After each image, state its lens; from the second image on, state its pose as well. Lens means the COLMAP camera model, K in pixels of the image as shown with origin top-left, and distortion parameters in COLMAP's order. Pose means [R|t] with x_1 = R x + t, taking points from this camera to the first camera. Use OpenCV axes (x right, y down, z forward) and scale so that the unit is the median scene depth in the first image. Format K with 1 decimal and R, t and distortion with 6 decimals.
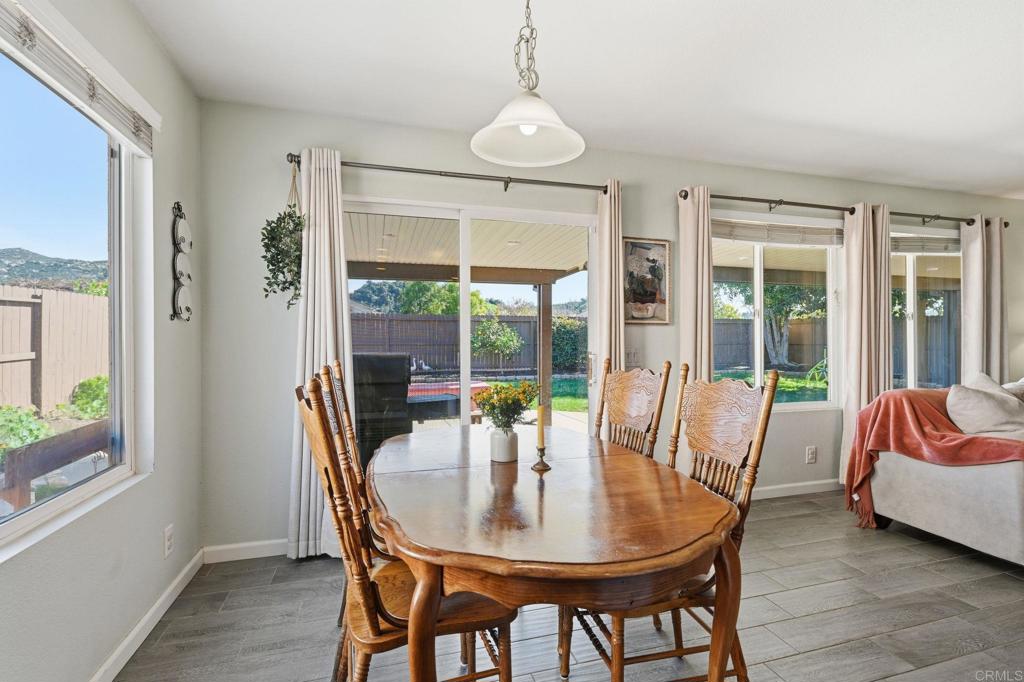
lens RADIAL K [[461.3, 0, 510.7], [0, 461.3, 340.4], [0, 0, 1]] dist [-0.000669, -0.000013]
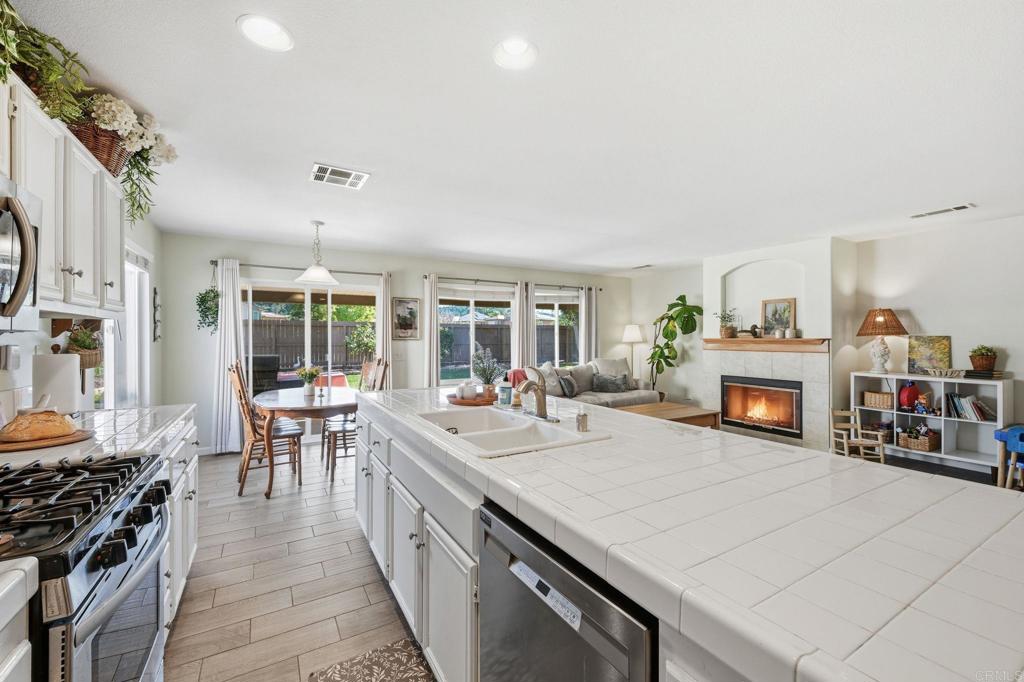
lens RADIAL K [[430.6, 0, 518.7], [0, 430.6, 336.7], [0, 0, 1]] dist [0.001346, 0.000253]
pose [[0.969364, -0.000707, 0.245627, 0.330716], [0.002025, 0.999985, -0.005113, -0.040916], [-0.245620, 0.005453, 0.969351, -1.046980]]
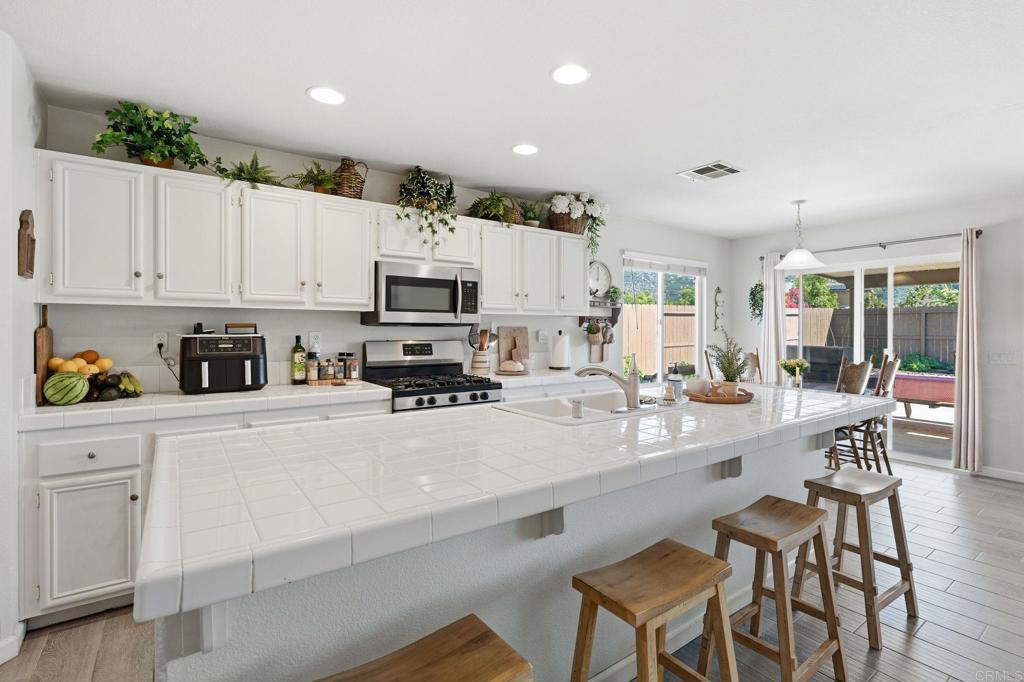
lens RADIAL K [[484.9, 0, 515.0], [0, 484.9, 333.0], [0, 0, 1]] dist [-0.001093, -0.000064]
pose [[0.324674, 0.011044, -0.945762, 1.180071], [-0.005599, 0.999937, 0.009755, -0.040659], [0.945809, 0.002128, 0.324715, -0.777775]]
